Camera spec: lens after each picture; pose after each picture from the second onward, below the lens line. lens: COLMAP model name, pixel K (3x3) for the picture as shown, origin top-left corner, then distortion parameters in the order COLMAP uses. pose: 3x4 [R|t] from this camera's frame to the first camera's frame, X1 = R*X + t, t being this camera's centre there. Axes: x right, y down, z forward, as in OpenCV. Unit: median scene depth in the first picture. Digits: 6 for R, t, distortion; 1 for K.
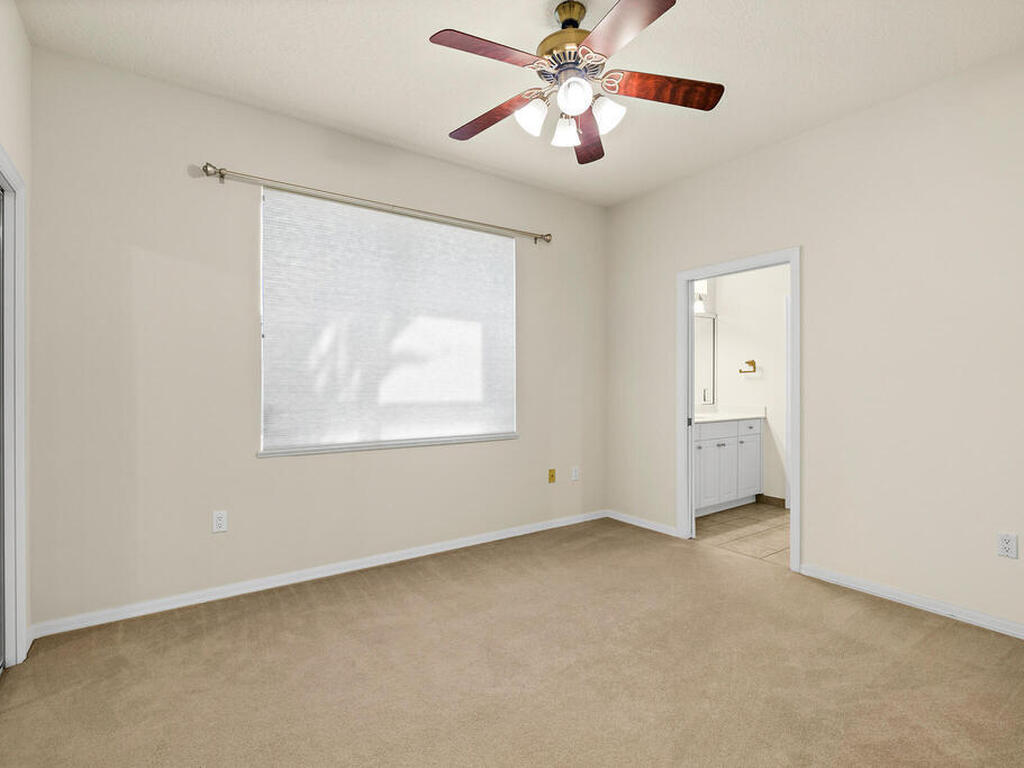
lens RADIAL K [[502.9, 0, 510.1], [0, 502.9, 380.3], [0, 0, 1]] dist [-0.003932, -0.000261]
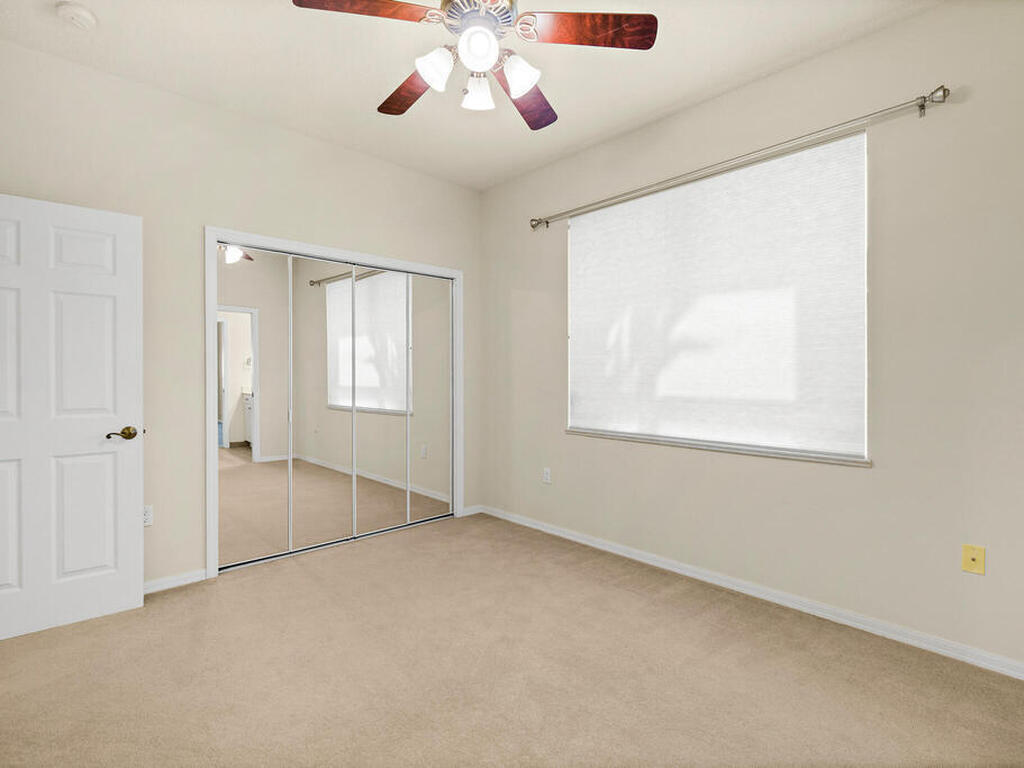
lens RADIAL K [[502.9, 0, 519.6], [0, 502.9, 379.1], [0, 0, 1]] dist [-0.003932, -0.000261]
pose [[0.152343, 0.007146, -0.988302, 0.642820], [0.004494, 0.999959, 0.007923, 0.005374], [0.988317, -0.005649, 0.152305, 0.604450]]
